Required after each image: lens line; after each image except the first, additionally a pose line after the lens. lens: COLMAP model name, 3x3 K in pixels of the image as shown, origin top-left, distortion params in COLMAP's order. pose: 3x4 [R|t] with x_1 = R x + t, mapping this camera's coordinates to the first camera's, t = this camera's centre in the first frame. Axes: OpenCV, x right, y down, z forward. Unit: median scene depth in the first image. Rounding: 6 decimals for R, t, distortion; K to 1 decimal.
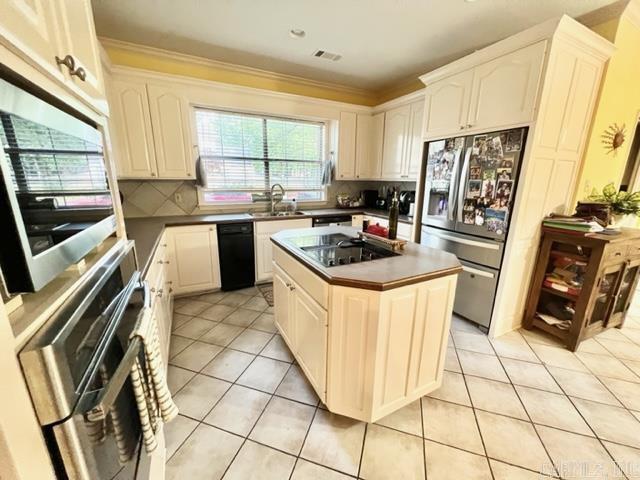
lens RADIAL K [[256.1, 0, 318.6], [0, 256.1, 242.2], [0, 0, 1]] dist [-0.001283, -0.000224]
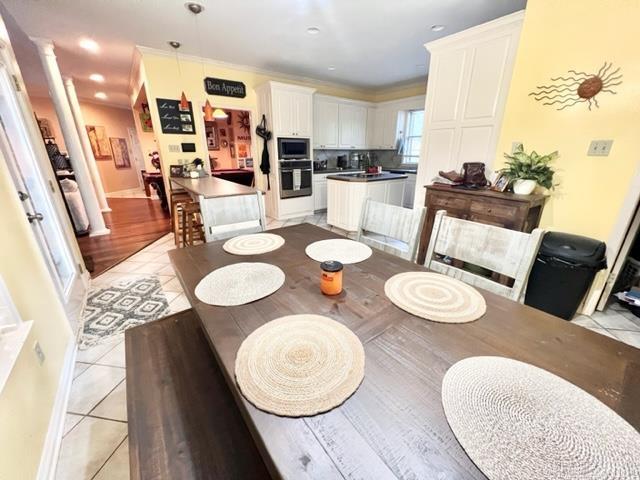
lens RADIAL K [[256.1, 0, 321.1], [0, 256.1, 240.1], [0, 0, 1]] dist [-0.001283, -0.000224]
pose [[0.174478, 0.314530, -0.933075, 1.249174], [-0.243409, 0.931978, 0.268645, 0.018925], [0.954101, 0.180246, 0.239169, 0.069060]]
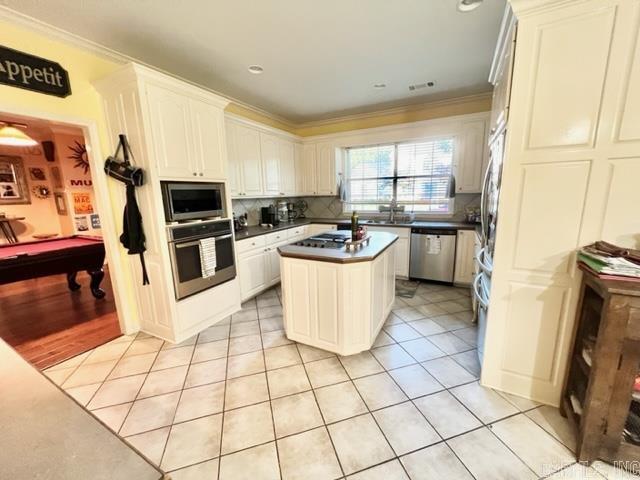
lens RADIAL K [[256.1, 0, 318.9], [0, 256.1, 240.9], [0, 0, 1]] dist [-0.001283, -0.000224]
pose [[0.574576, 0.128383, -0.808319, 0.605690], [-0.173595, 0.984266, 0.032932, -0.005892], [0.799829, 0.121398, 0.587823, 0.036564]]
